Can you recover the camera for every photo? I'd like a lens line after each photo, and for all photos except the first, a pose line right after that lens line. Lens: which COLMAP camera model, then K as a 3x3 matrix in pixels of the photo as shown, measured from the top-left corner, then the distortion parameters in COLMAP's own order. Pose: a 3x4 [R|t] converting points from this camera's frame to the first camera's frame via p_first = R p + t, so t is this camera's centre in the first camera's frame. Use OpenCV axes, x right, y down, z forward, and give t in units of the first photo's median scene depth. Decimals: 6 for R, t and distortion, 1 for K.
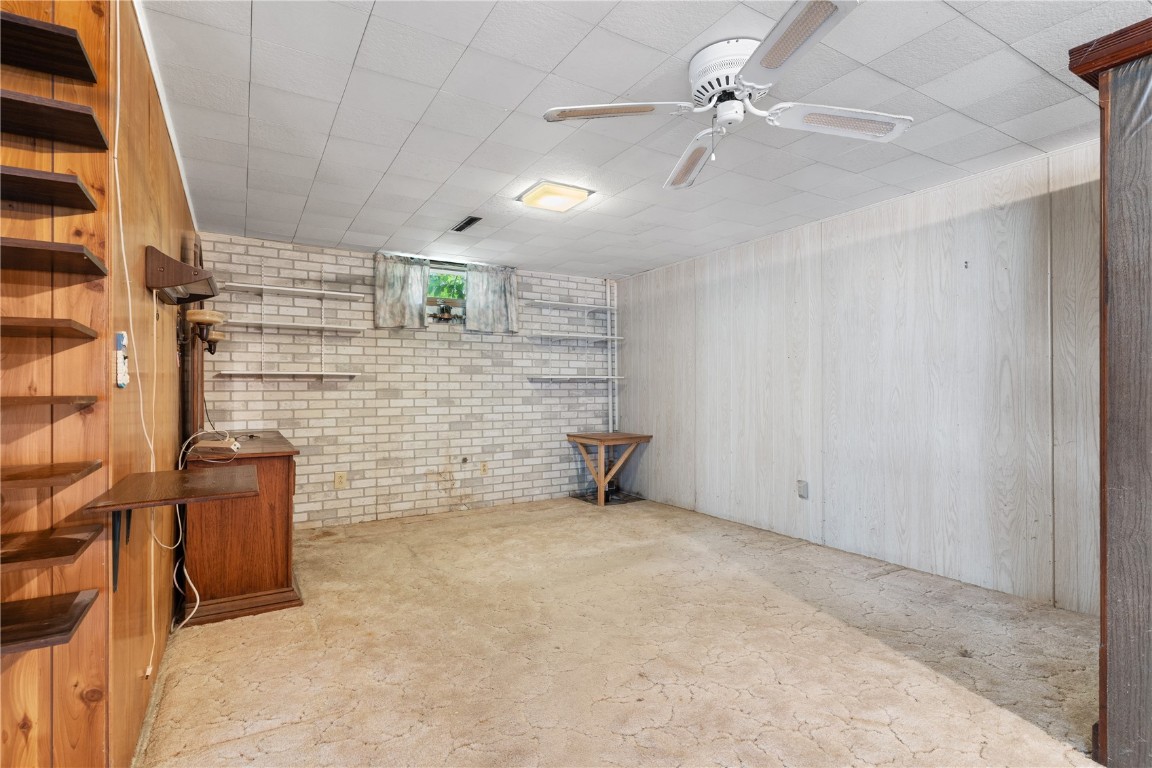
lens RADIAL K [[560.9, 0, 573.1], [0, 560.9, 383.6], [0, 0, 1]] dist [-0.000210, -0.001062]
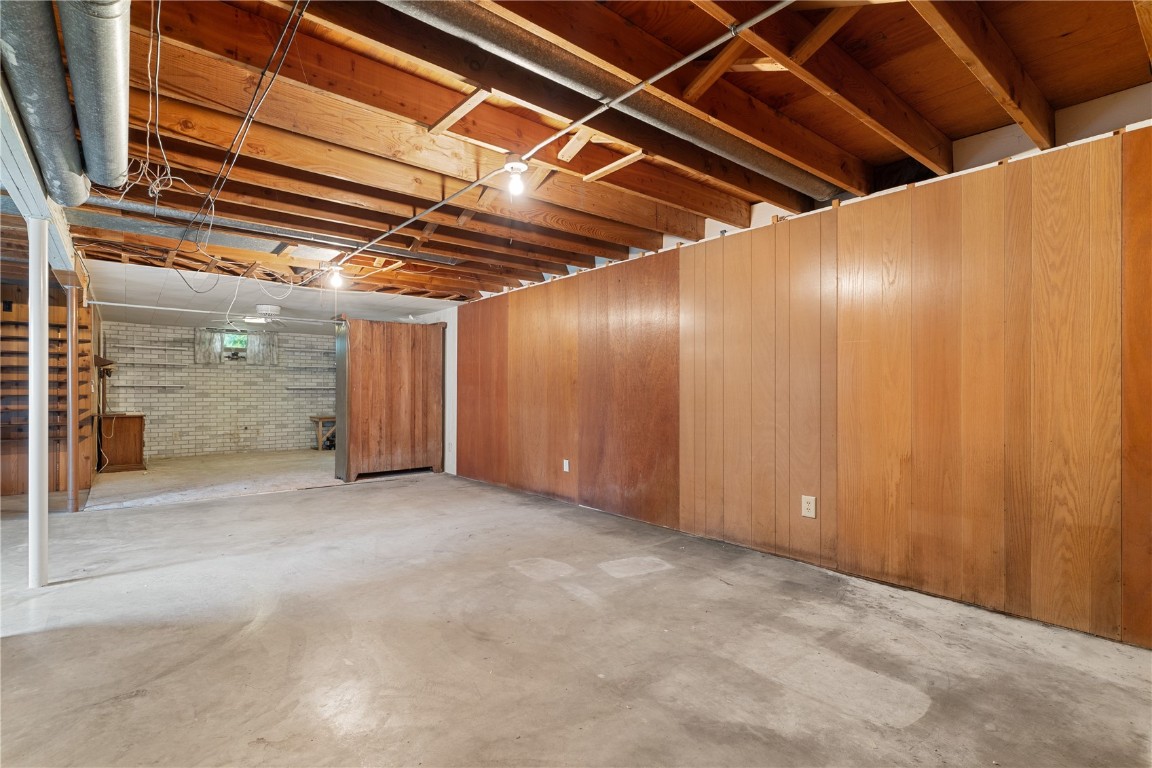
lens RADIAL K [[560.9, 0, 579.2], [0, 560.9, 391.5], [0, 0, 1]] dist [-0.000210, -0.001062]
pose [[0.989742, 0.006759, 0.142706, 0.757835], [-0.007829, 0.999945, 0.006935, -0.020439], [-0.142652, -0.007981, 0.989741, -1.256076]]
